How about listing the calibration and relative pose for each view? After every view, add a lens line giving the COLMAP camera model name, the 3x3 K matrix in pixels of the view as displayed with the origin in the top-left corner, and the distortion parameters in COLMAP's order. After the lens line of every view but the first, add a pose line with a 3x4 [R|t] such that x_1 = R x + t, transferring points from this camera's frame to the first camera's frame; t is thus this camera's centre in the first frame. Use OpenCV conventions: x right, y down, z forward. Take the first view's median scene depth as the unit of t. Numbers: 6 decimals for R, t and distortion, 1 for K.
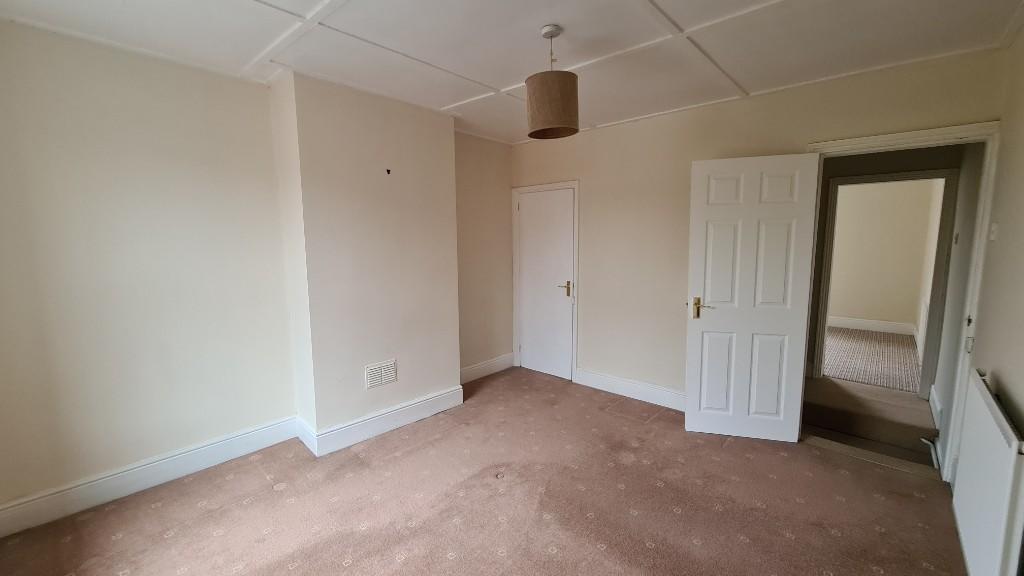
lens RADIAL K [[419.3, 0, 524.1], [0, 419.3, 290.1], [0, 0, 1]] dist [-0.000190, 0.000190]
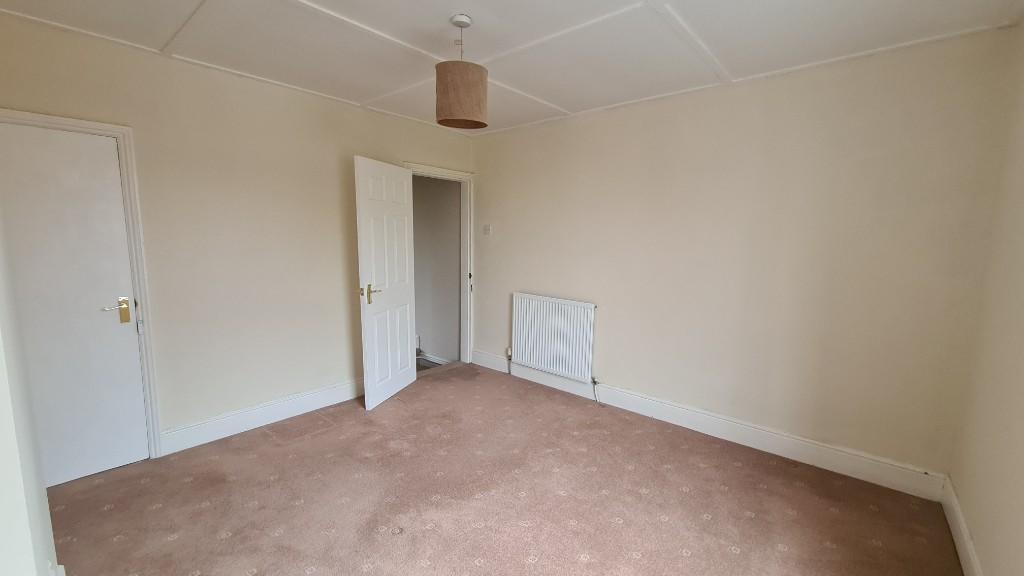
lens RADIAL K [[419.3, 0, 524.1], [0, 419.3, 290.1], [0, 0, 1]] dist [-0.000190, 0.000190]
pose [[-0.032390, -0.127135, 0.991356, -0.676912], [0.103485, 0.986119, 0.129845, -0.067775], [-0.994103, 0.106796, -0.018784, 0.626195]]
